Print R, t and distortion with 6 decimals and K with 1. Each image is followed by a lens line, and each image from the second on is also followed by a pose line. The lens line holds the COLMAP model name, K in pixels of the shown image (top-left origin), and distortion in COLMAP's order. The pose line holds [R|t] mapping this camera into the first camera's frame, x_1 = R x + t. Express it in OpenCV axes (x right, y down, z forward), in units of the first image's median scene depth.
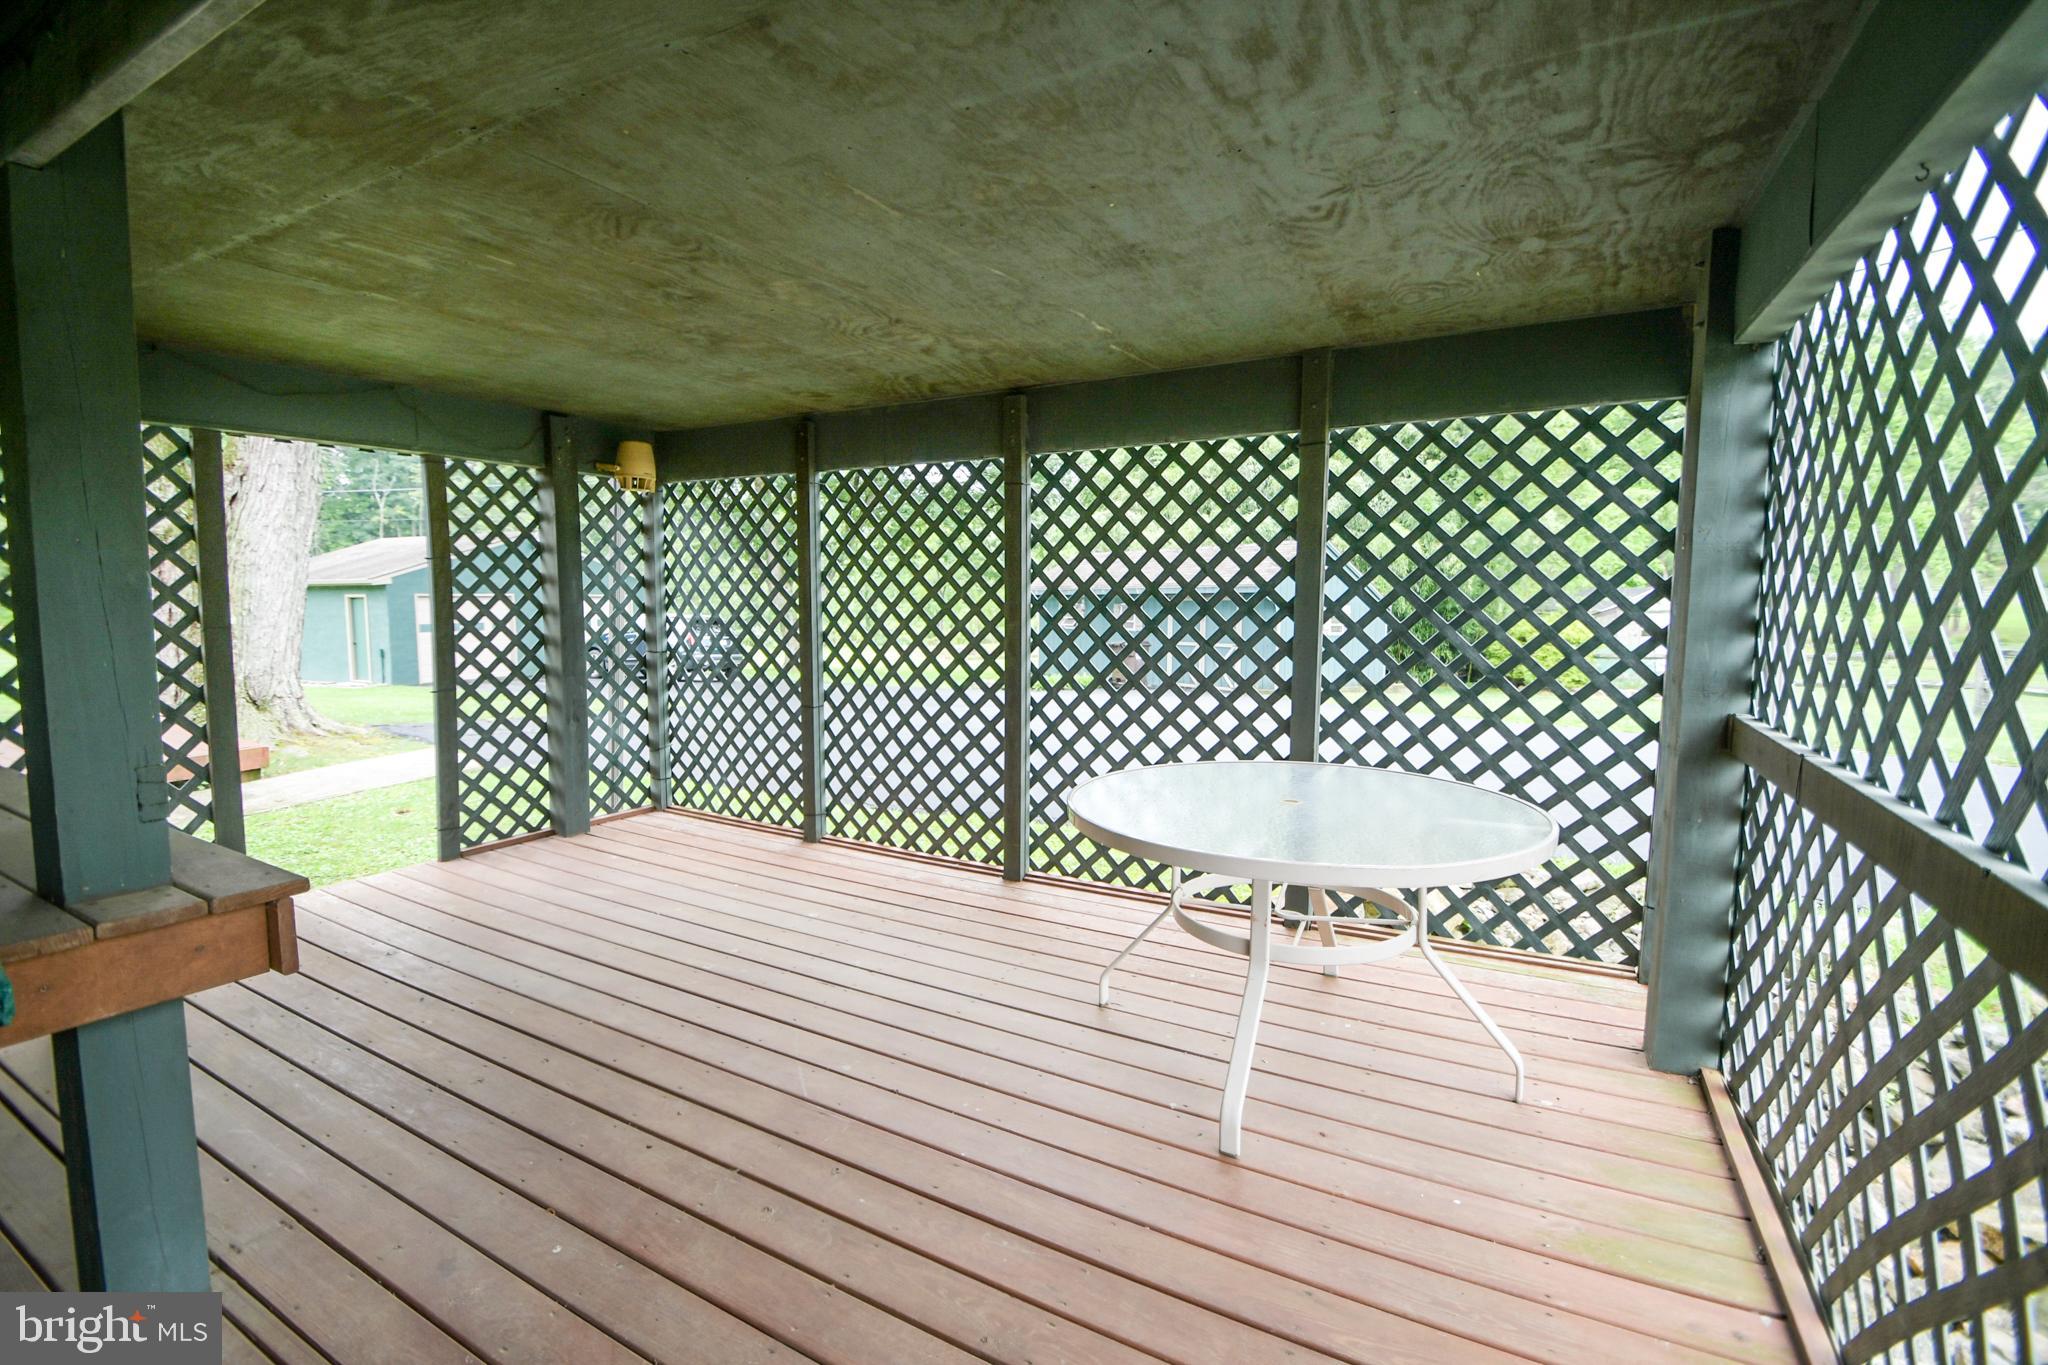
lens RADIAL K [[886.3, 0, 1024.0], [0, 886.3, 682.5], [0, 0, 1]] dist [0.017820, -0.029228]
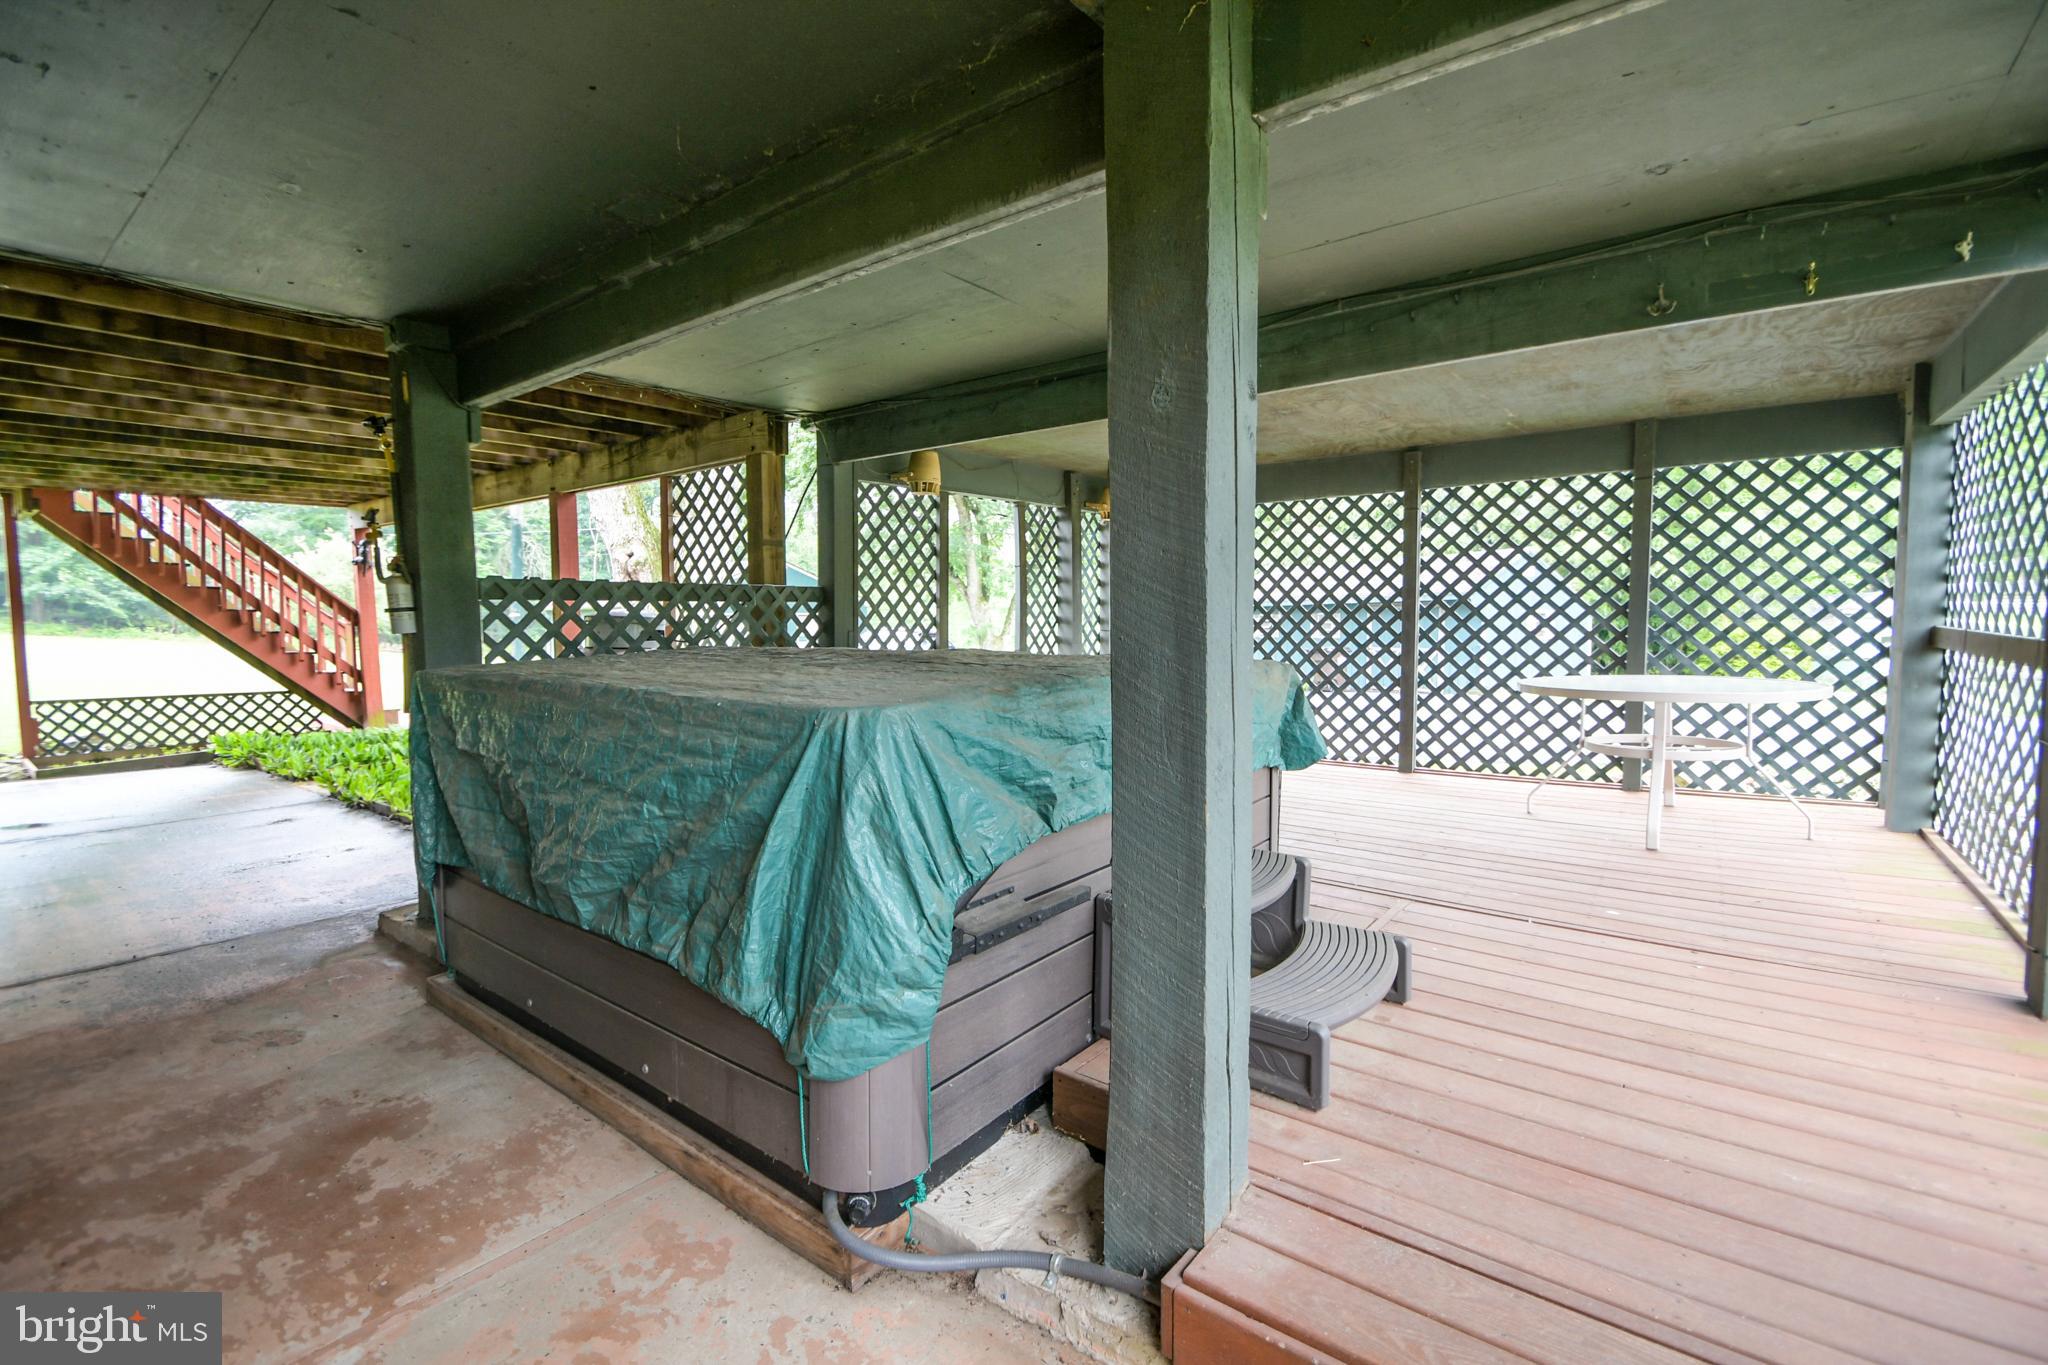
lens RADIAL K [[905.9, 0, 999.8], [0, 905.9, 683.2], [0, 0, 1]] dist [0.000025, -0.012135]
pose [[0.987620, -0.001777, -0.156855, -0.608683], [-0.002236, 0.999675, -0.025402, 0.153369], [0.156849, 0.025438, 0.987295, -0.834227]]
